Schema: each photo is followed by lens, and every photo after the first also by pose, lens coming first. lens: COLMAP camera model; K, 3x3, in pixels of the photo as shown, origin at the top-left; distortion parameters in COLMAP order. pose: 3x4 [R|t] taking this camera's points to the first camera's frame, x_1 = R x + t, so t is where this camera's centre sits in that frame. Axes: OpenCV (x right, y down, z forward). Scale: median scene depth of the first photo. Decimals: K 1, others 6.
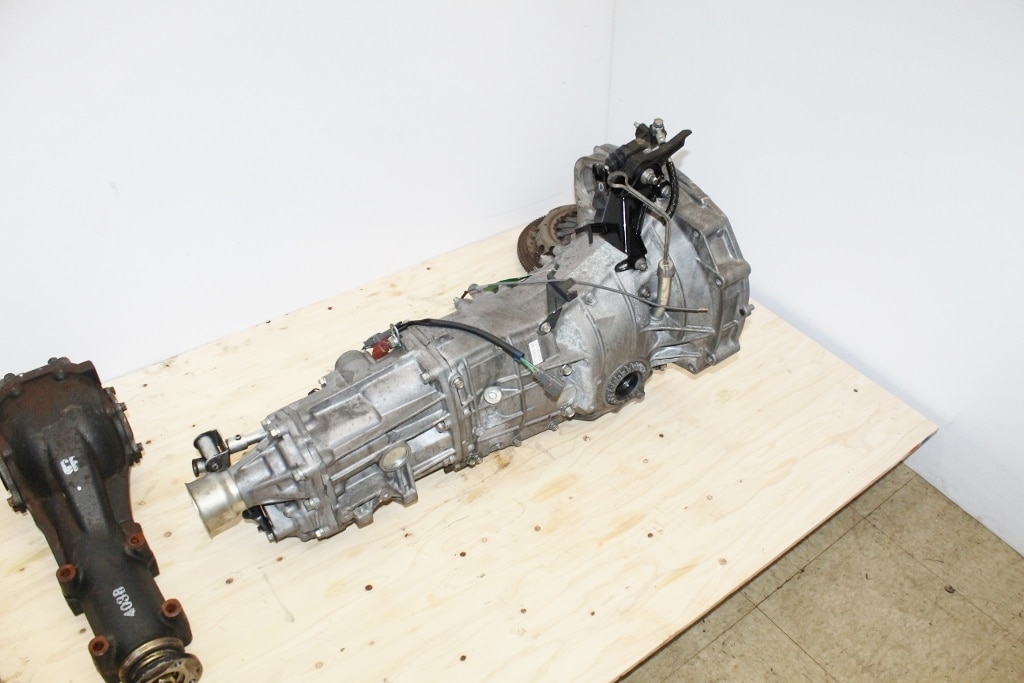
lens RADIAL K [[851.3, 0, 518.8], [0, 851.3, 344.3], [0, 0, 1]] dist [-0.155329, 0.130295]
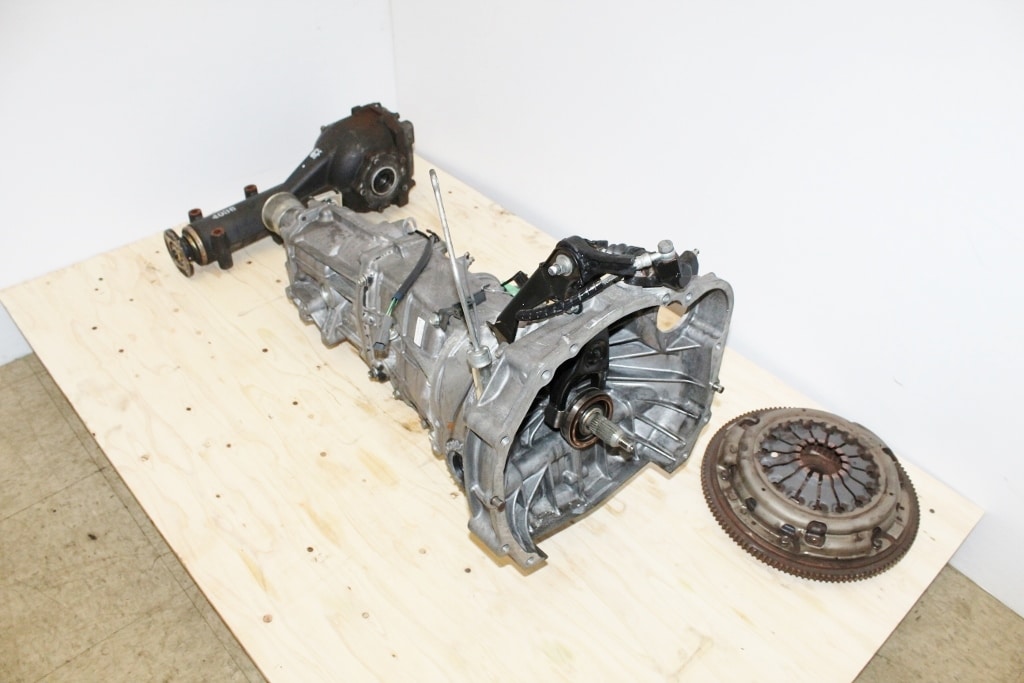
lens RADIAL K [[851.3, 0, 514.5], [0, 851.3, 346.8], [0, 0, 1]] dist [-0.155329, 0.130295]
pose [[0.092523, 0.609189, -0.787609, 0.763782], [-0.673578, 0.620836, 0.401068, -0.418627], [0.733302, 0.493408, 0.467778, 0.655217]]
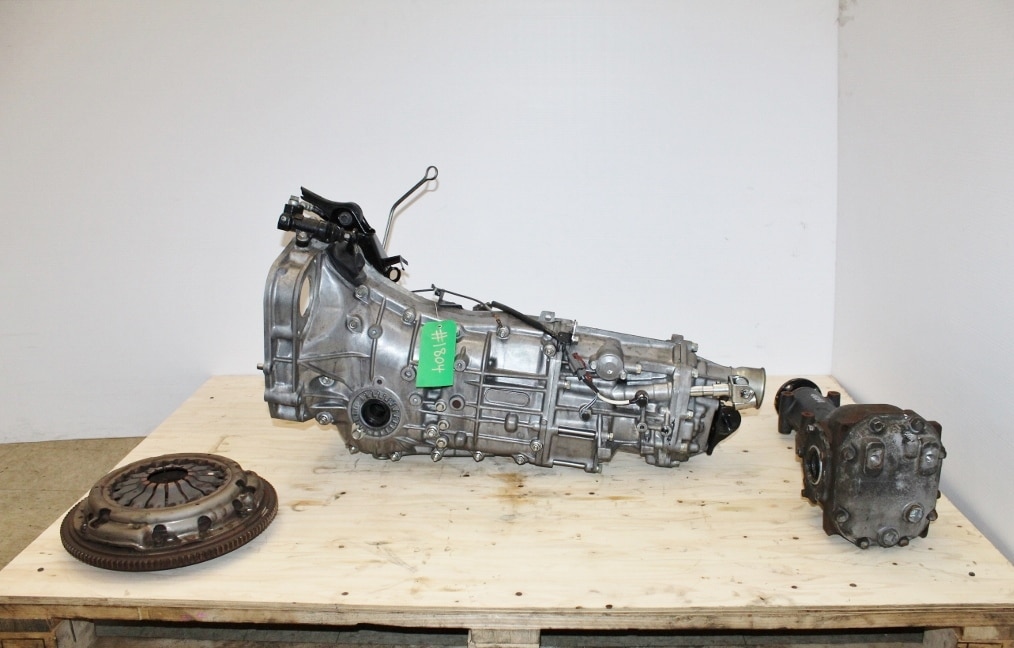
lens RADIAL K [[857.2, 0, 508.2], [0, 857.2, 327.0], [0, 0, 1]] dist [-0.120470, -0.002449]
pose [[-0.773337, -0.225600, 0.592499, -0.759475], [0.377762, 0.586569, 0.716402, -0.878540], [-0.509162, 0.777844, -0.368392, 1.440136]]
